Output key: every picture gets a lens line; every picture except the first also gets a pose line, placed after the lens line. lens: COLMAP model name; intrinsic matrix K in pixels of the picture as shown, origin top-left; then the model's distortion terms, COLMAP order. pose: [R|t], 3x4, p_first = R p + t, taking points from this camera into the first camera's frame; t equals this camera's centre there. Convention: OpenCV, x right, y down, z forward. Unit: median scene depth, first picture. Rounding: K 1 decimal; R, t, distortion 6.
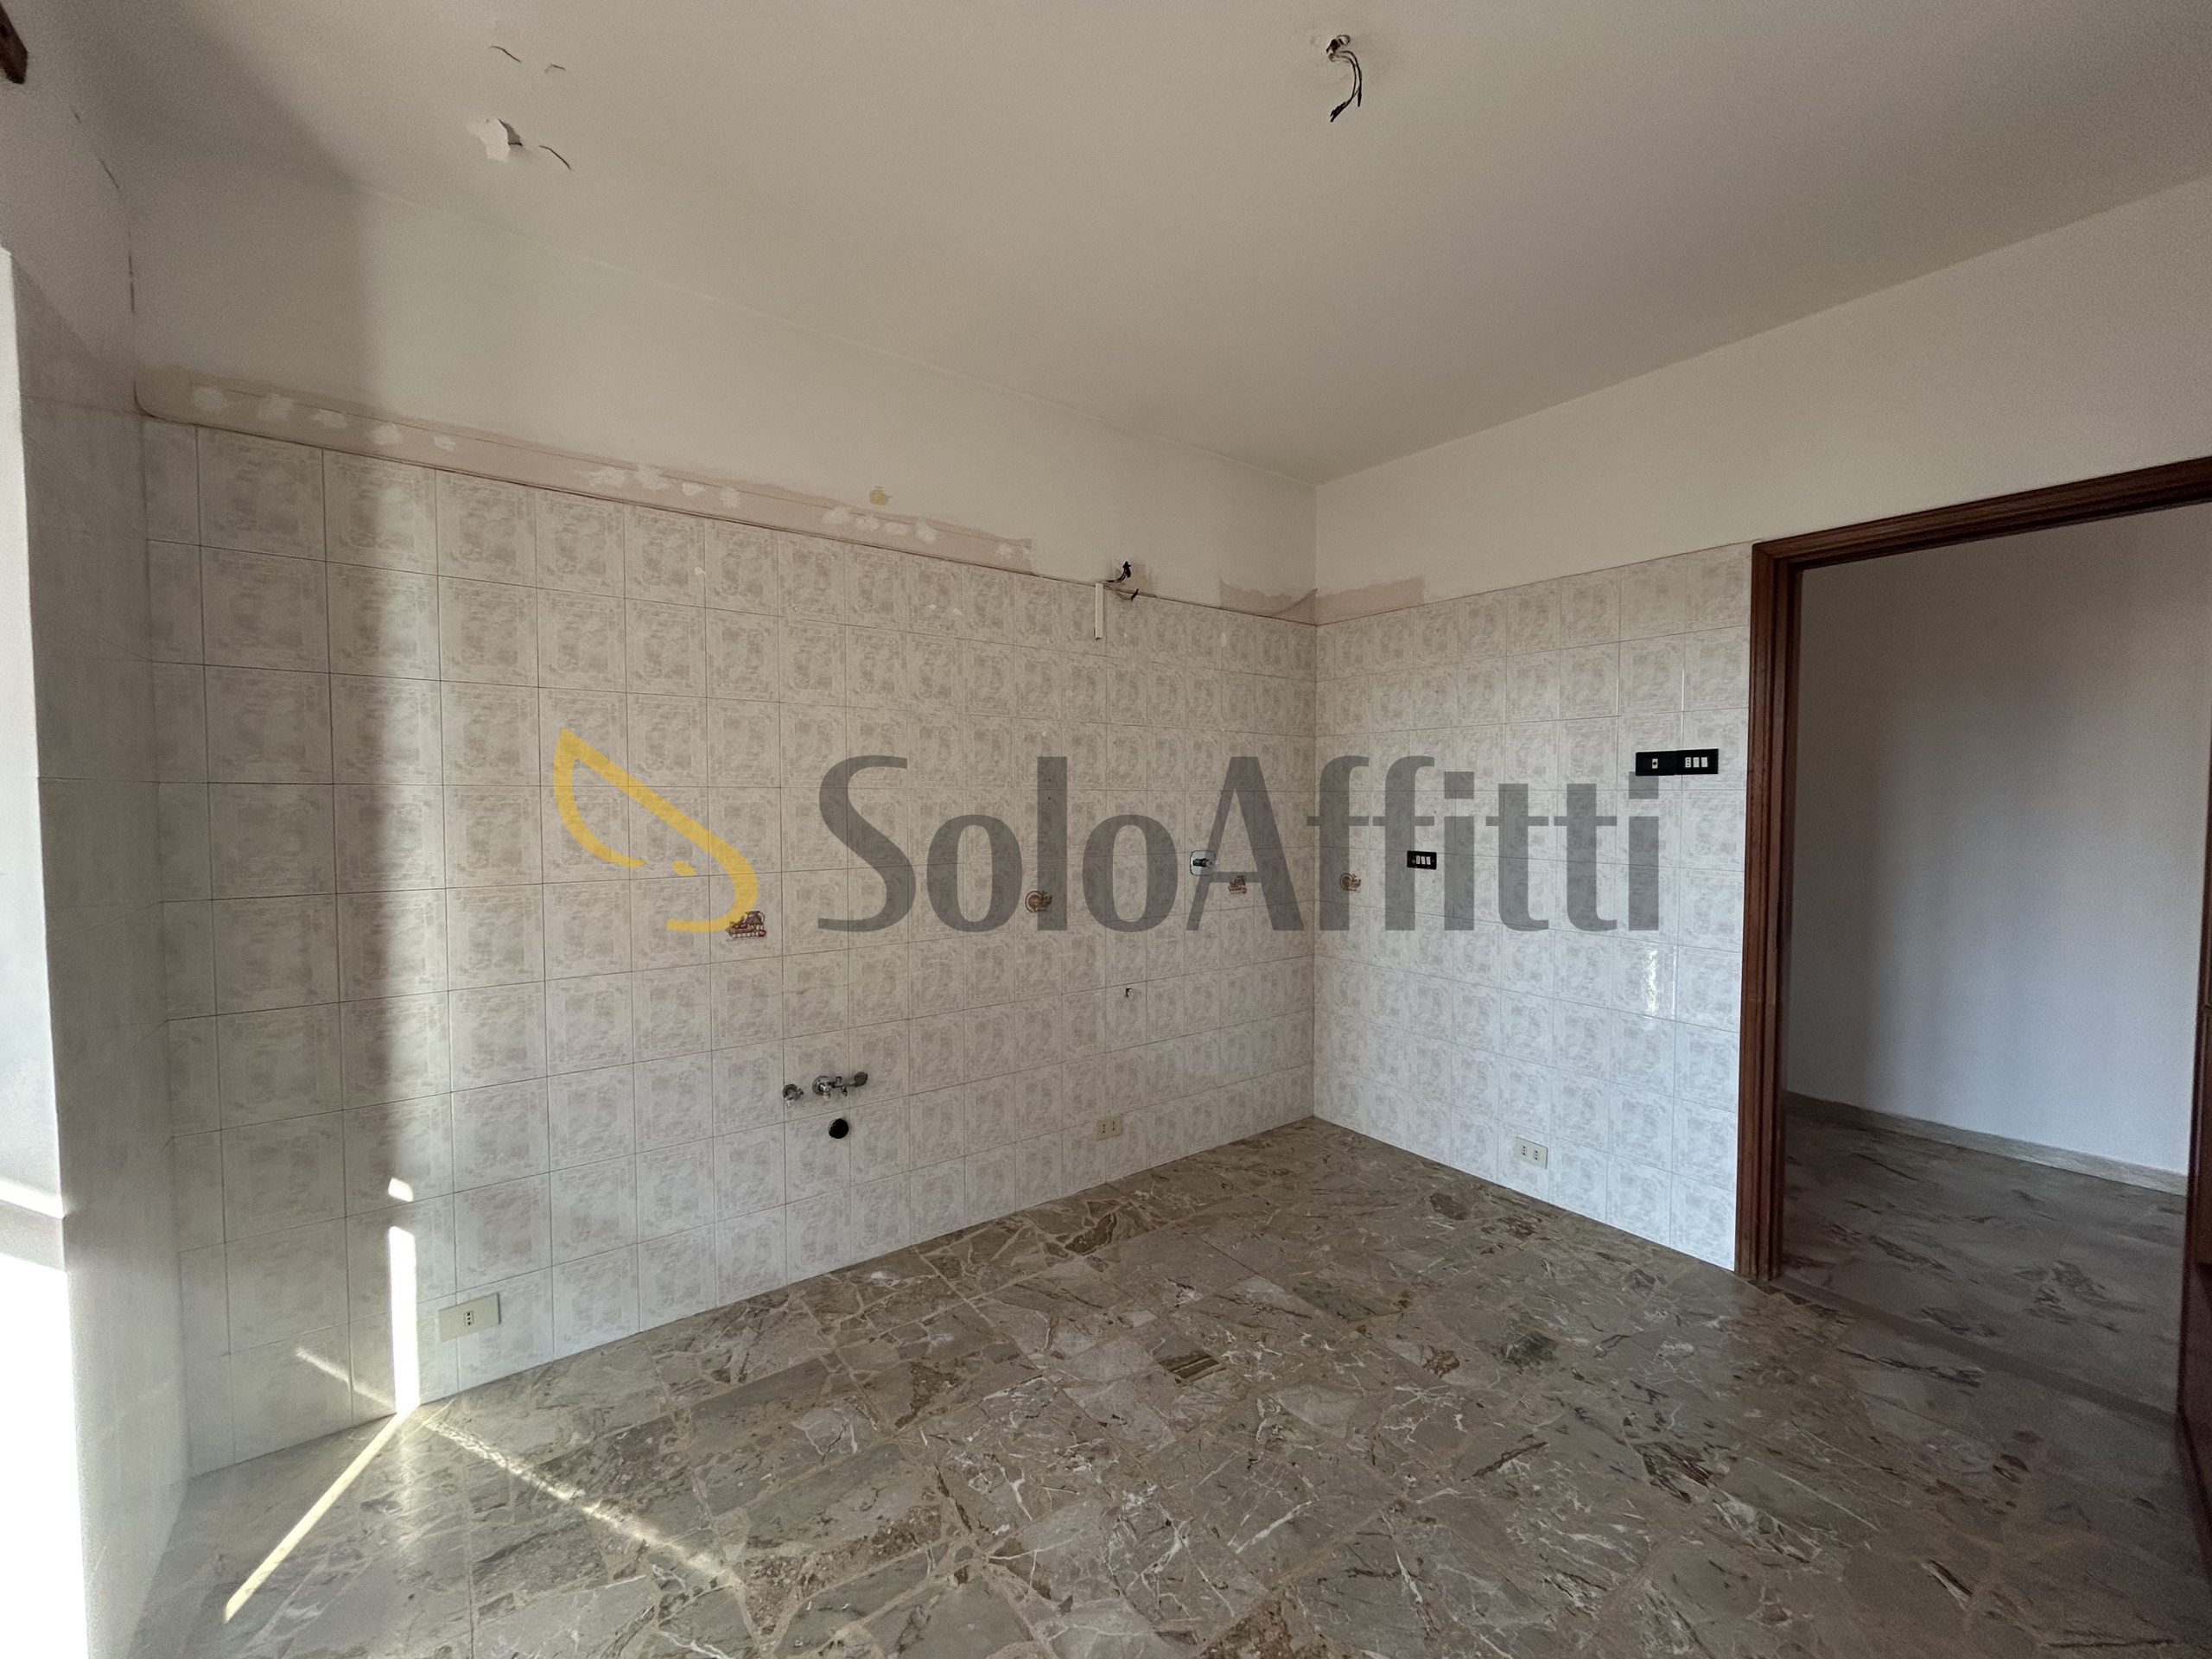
lens RADIAL K [[885.3, 0, 1097.2], [0, 885.3, 833.8], [0, 0, 1]] dist [-0.002249, 0.000507]
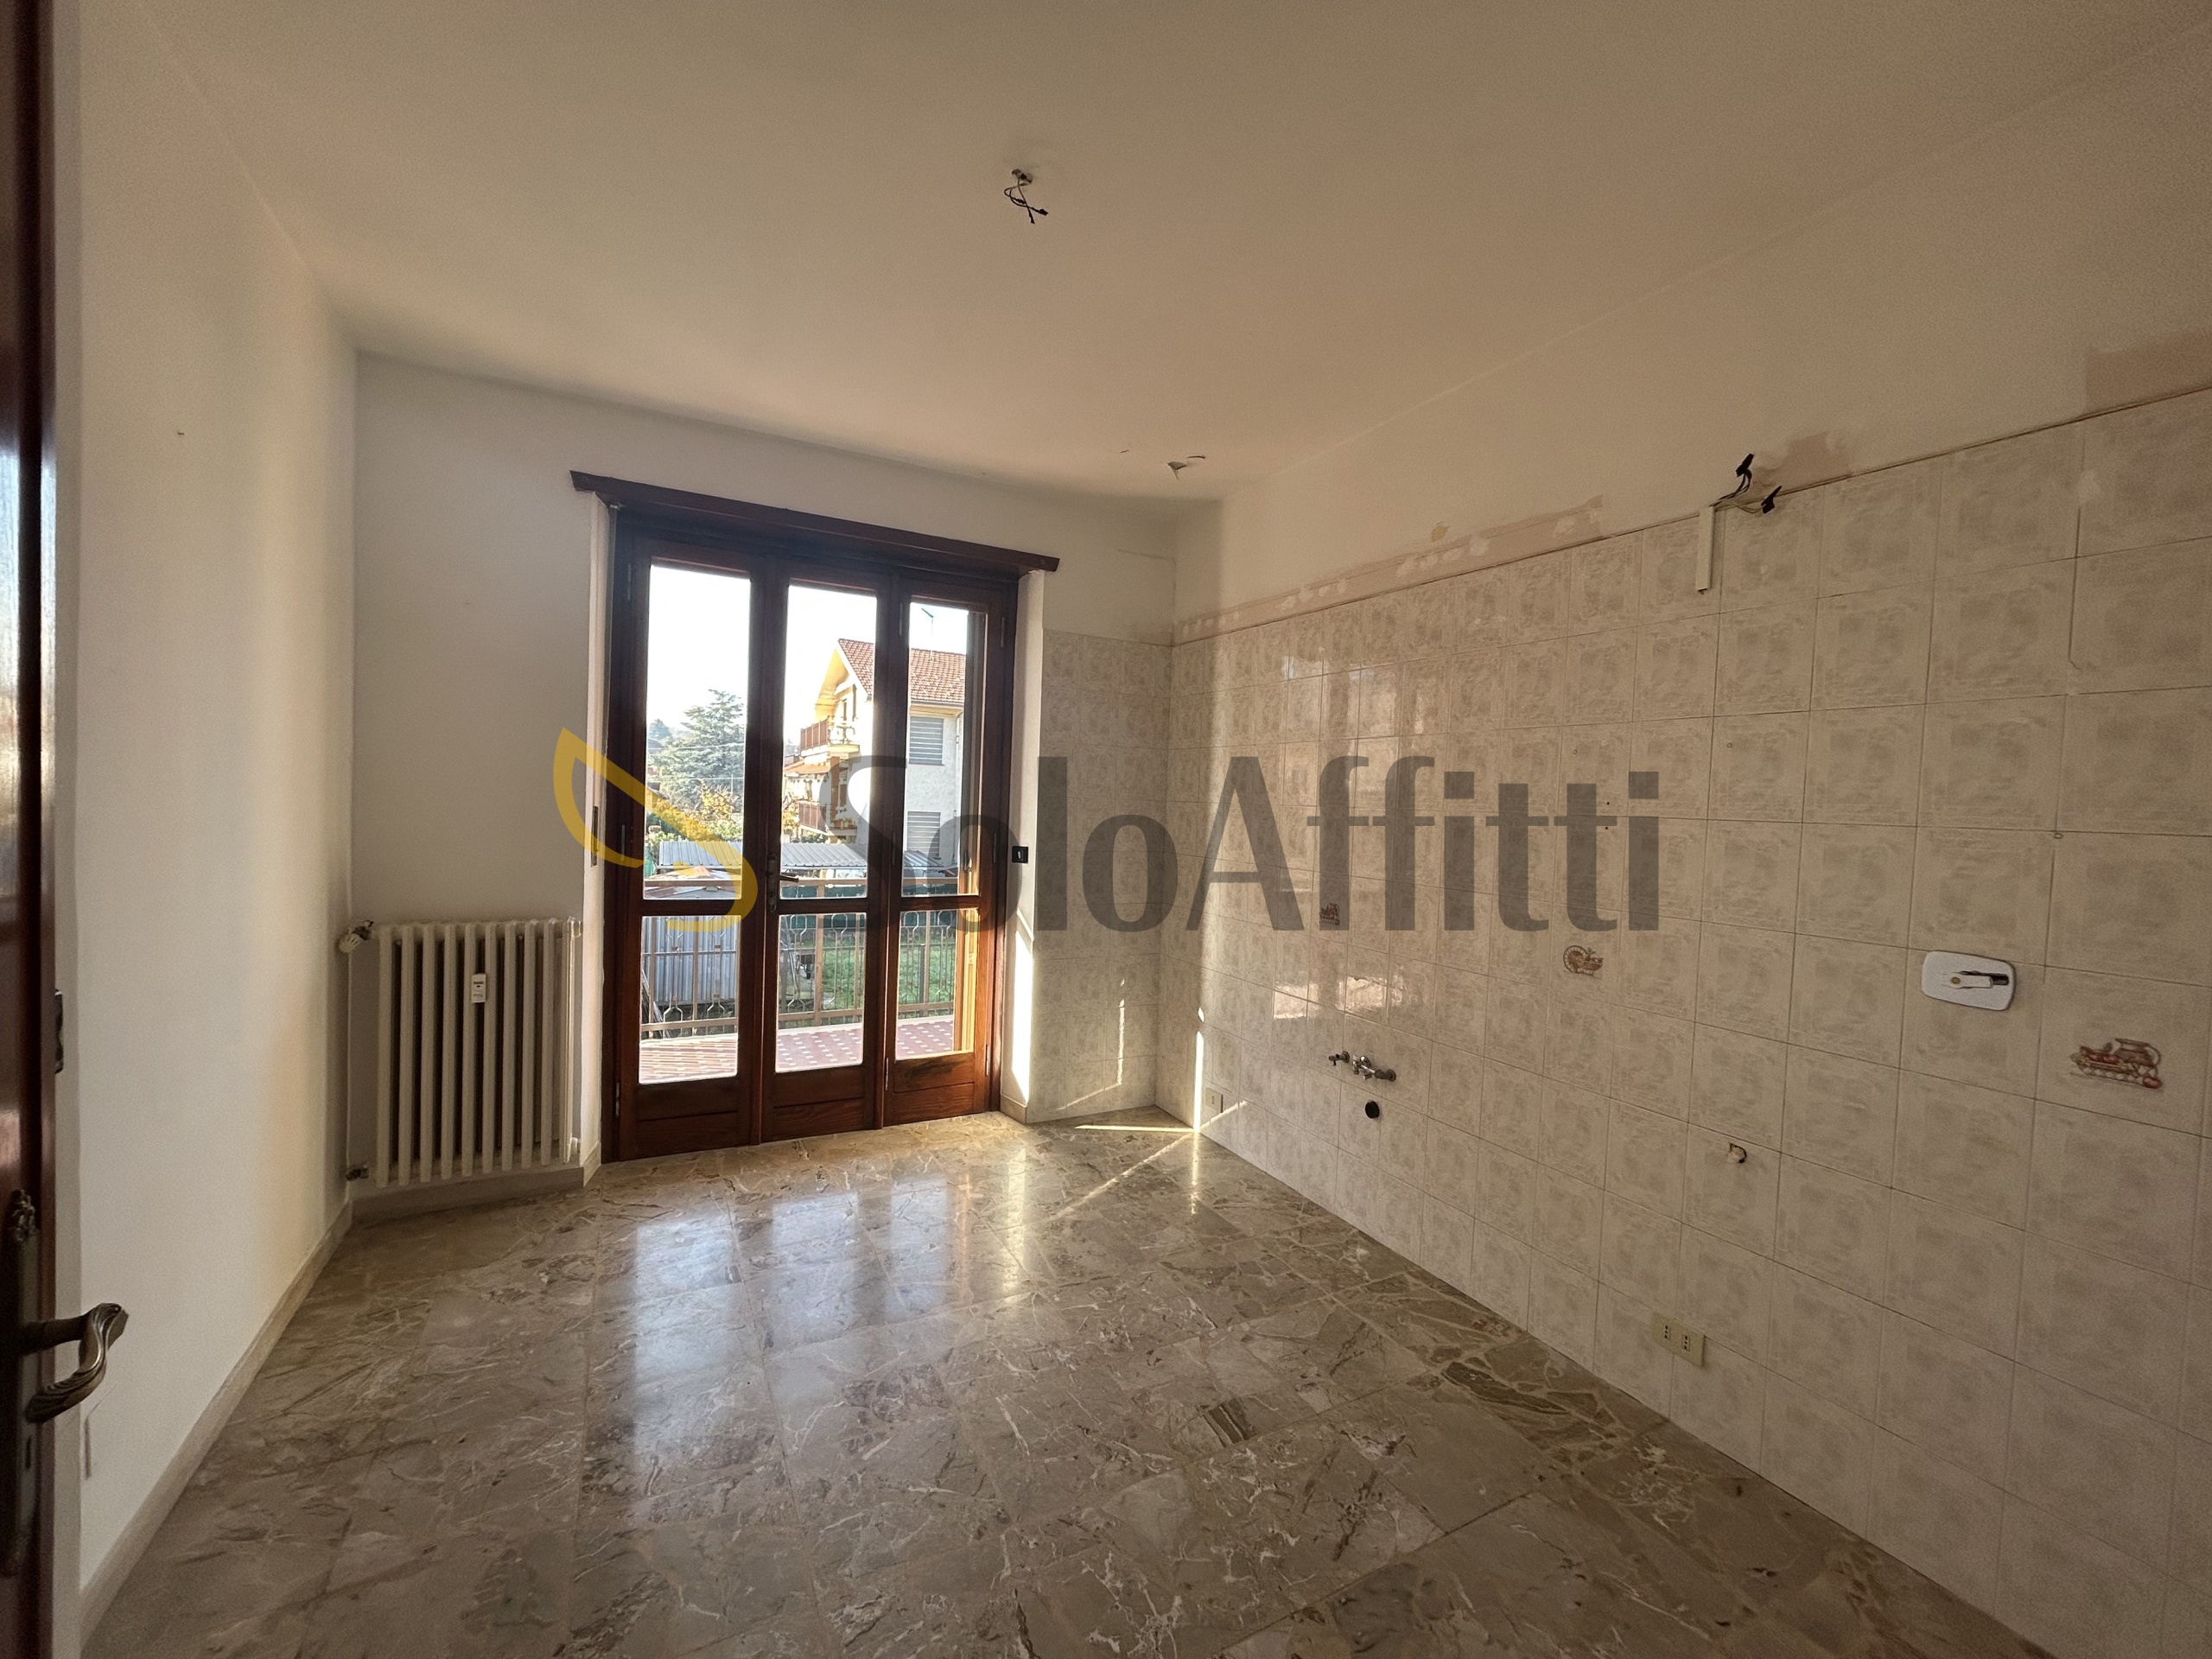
lens RADIAL K [[885.3, 0, 1116.5], [0, 885.3, 831.5], [0, 0, 1]] dist [-0.002249, 0.000507]
pose [[-0.136972, 0.027262, -0.990200, 0.983455], [-0.076995, 0.996304, 0.038081, -0.044085], [0.987578, 0.081456, -0.134367, 0.912642]]
